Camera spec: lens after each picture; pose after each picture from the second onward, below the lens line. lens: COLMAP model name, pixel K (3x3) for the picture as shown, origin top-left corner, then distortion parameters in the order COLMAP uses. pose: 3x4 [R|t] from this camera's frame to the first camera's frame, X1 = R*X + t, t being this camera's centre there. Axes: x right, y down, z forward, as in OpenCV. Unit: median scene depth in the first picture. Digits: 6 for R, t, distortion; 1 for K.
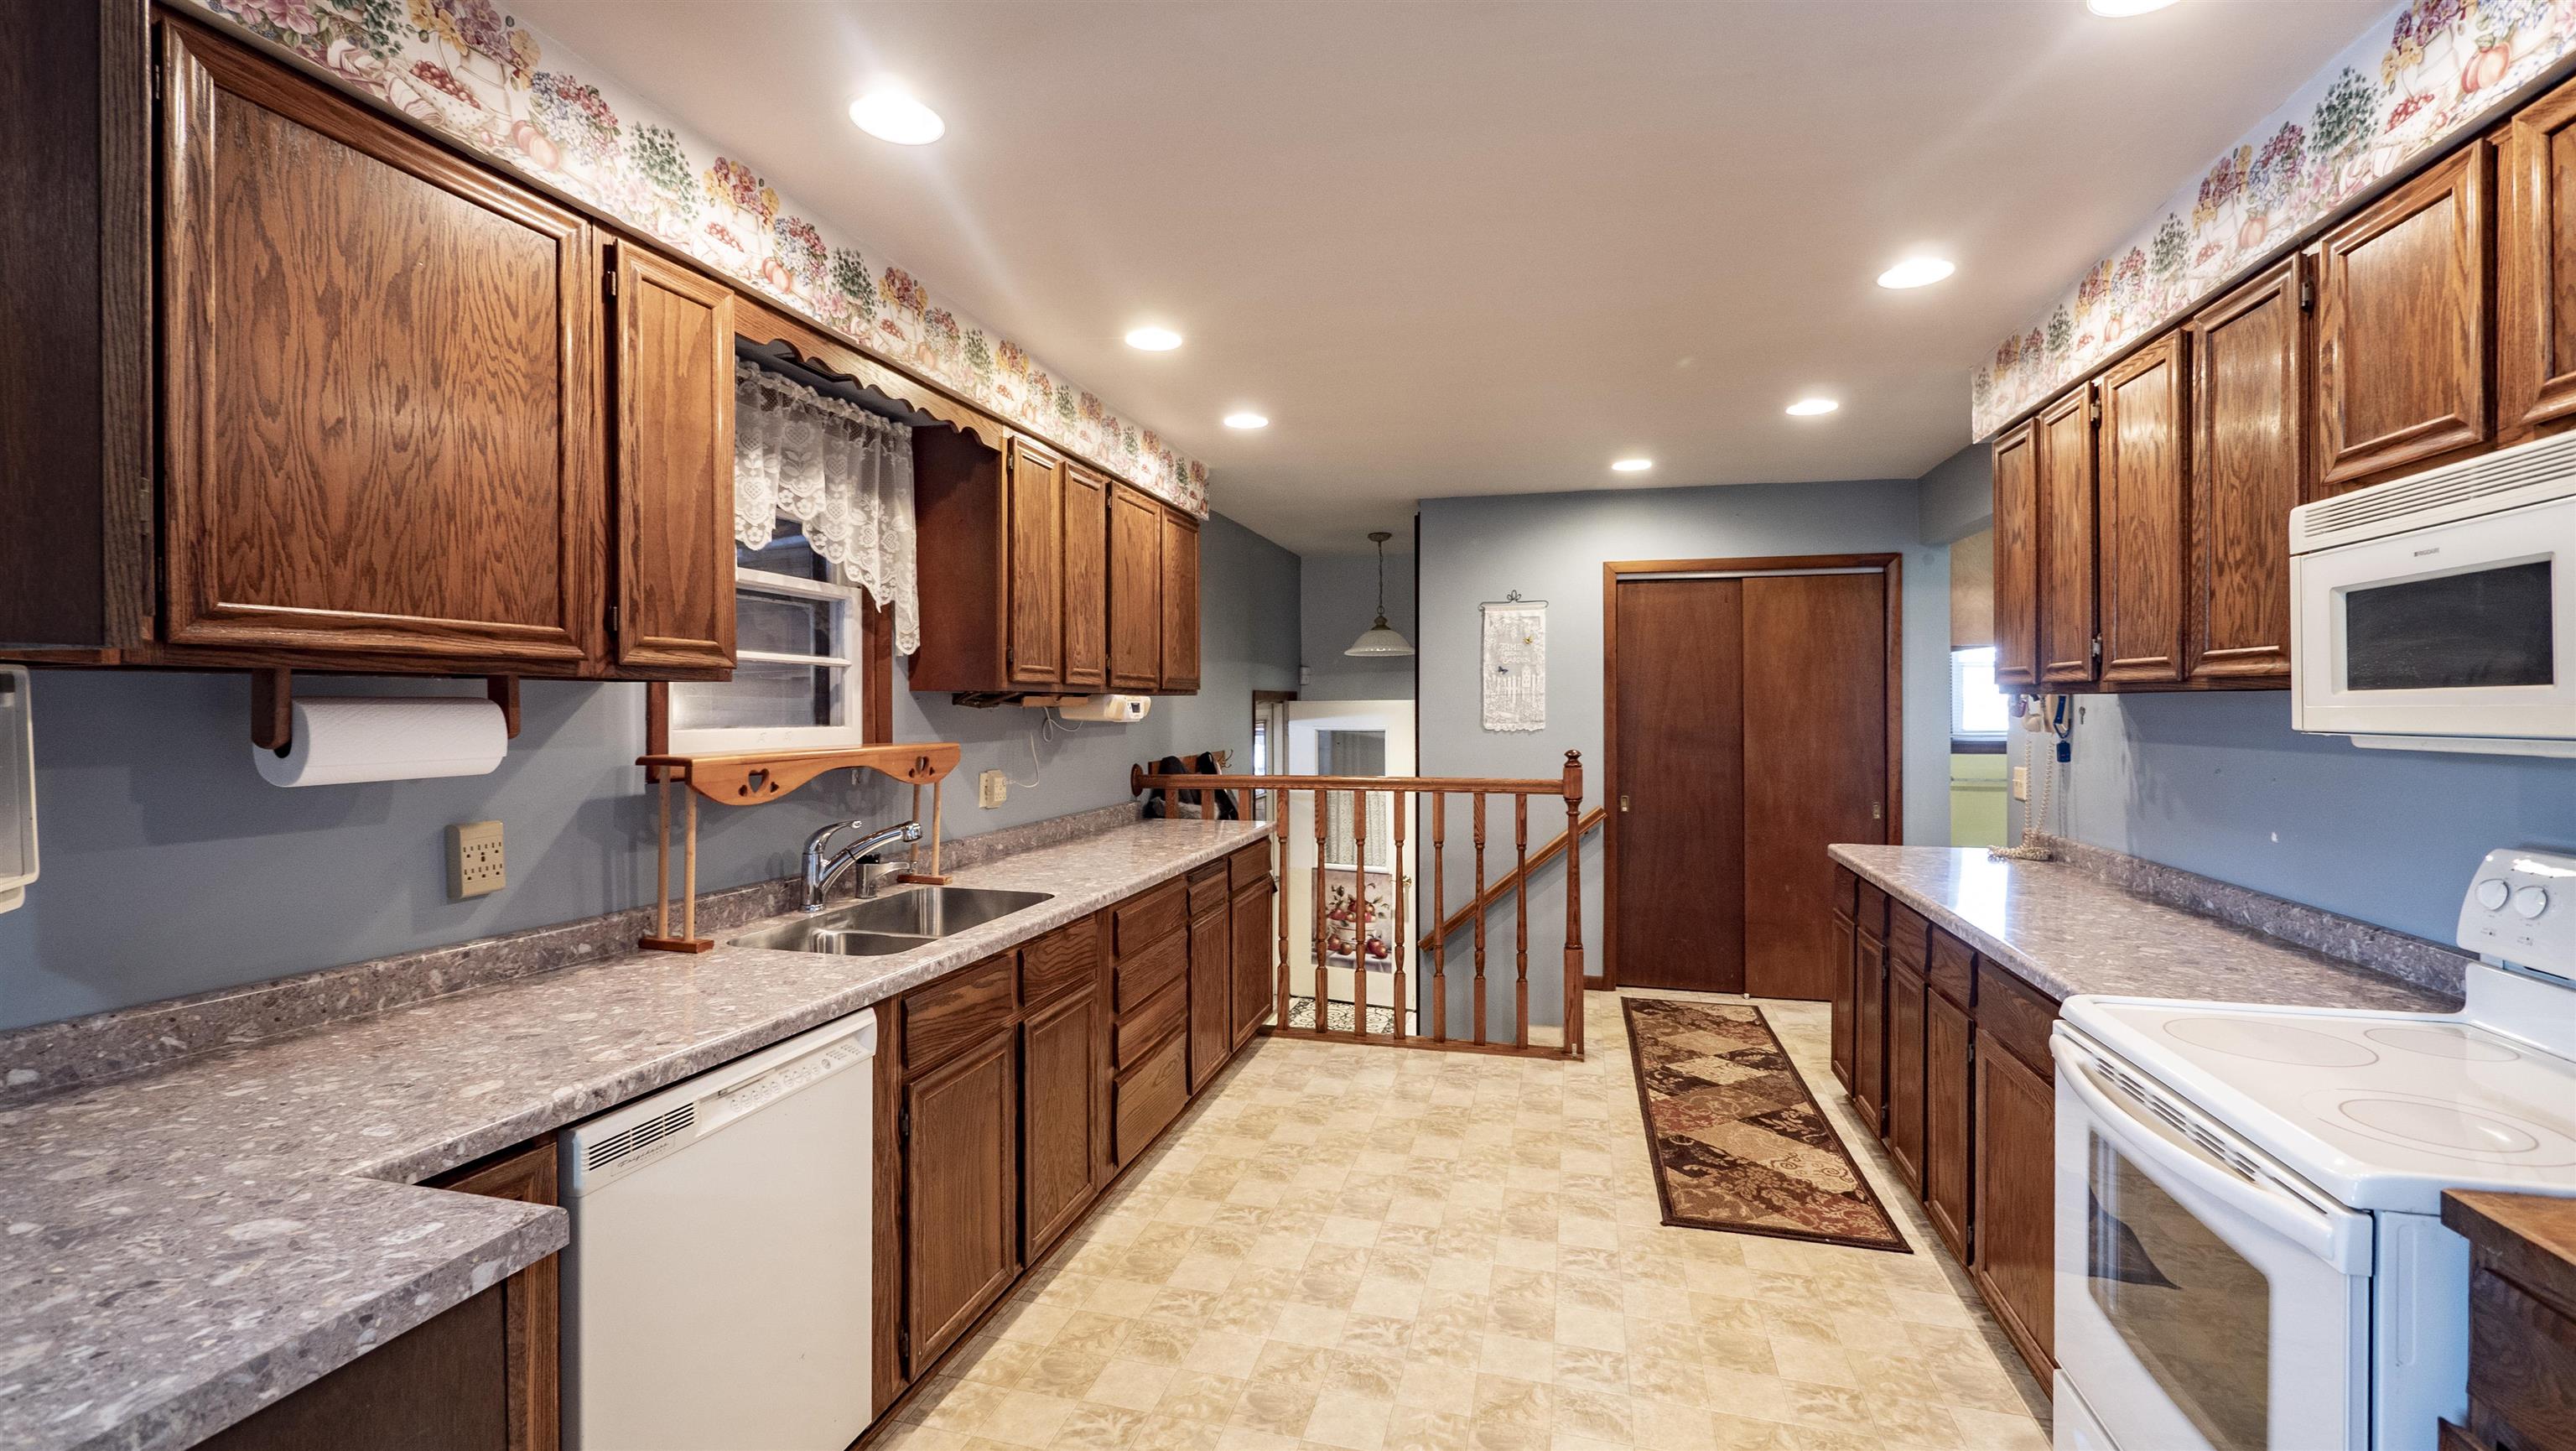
lens RADIAL K [[1110.3, 0, 1273.0], [0, 1110.3, 712.0], [0, 0, 1]] dist [-0.013182, -0.000063]
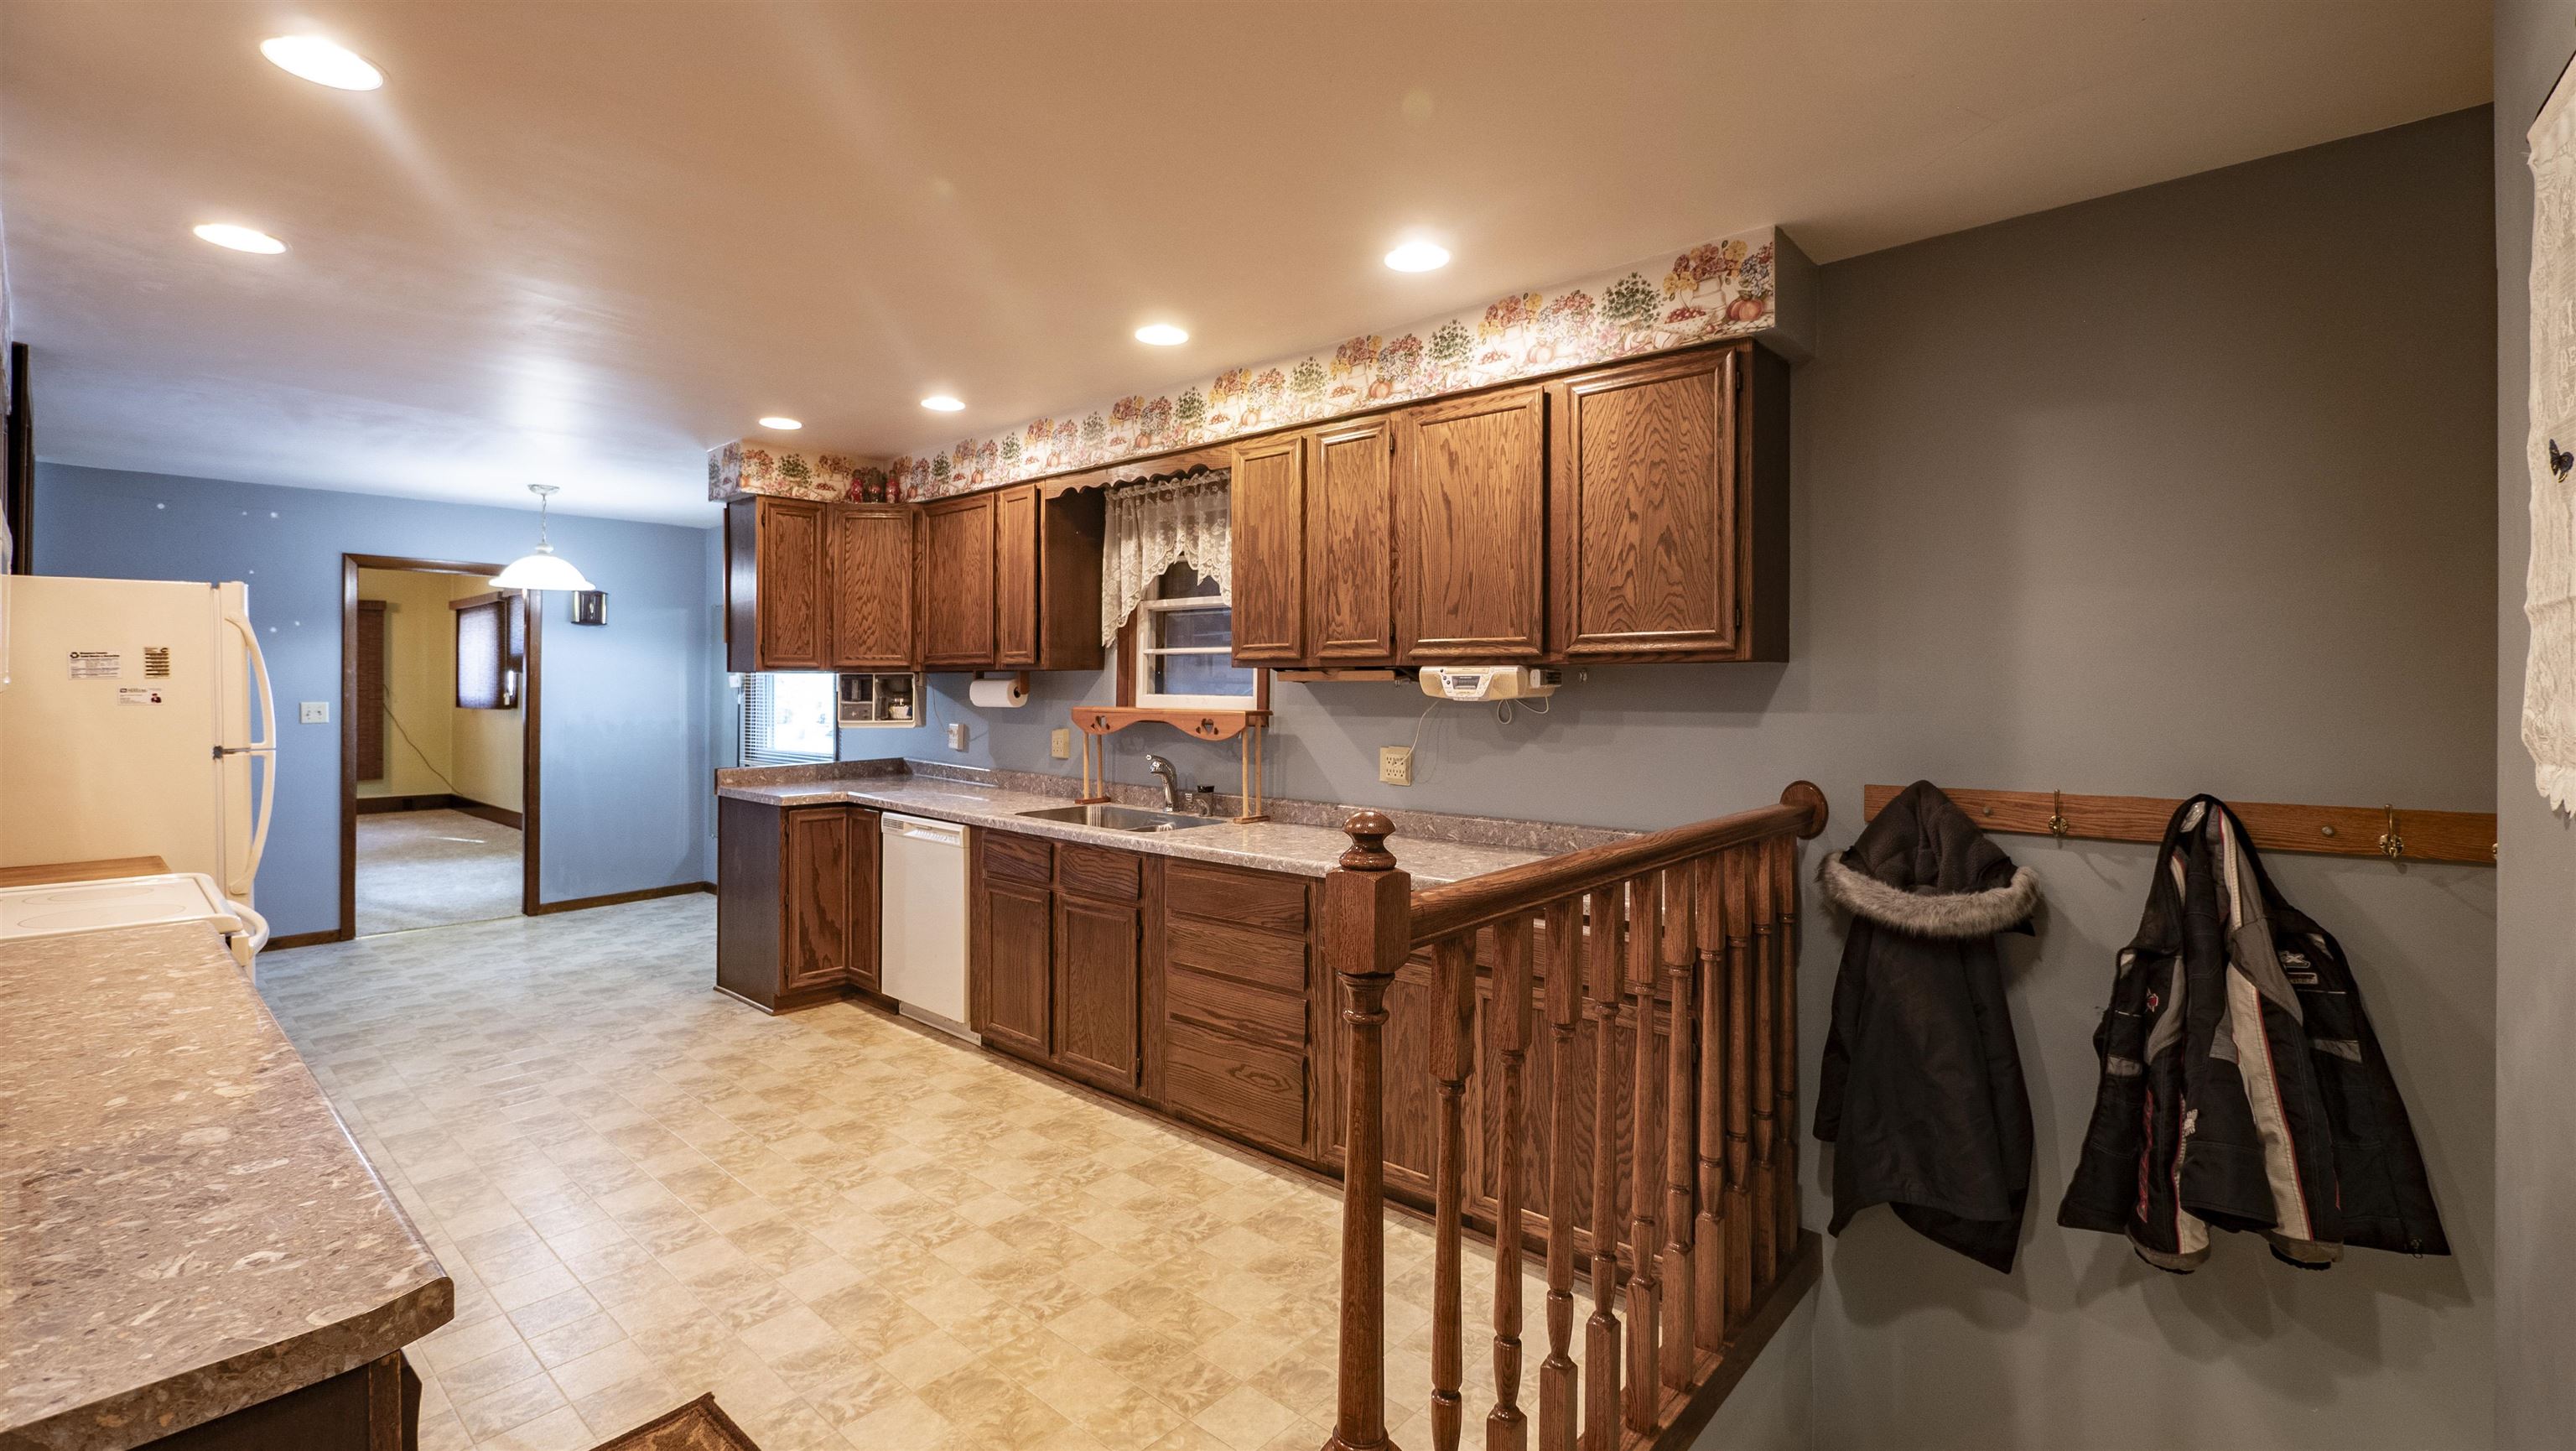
lens RADIAL K [[1110.3, 0, 1278.1], [0, 1110.3, 680.5], [0, 0, 1]] dist [-0.013182, -0.000063]
pose [[-0.450833, -0.002842, -0.892604, 0.896992], [-0.007171, 0.999974, 0.000438, -0.006830], [0.892580, 0.006598, -0.450841, 1.790184]]
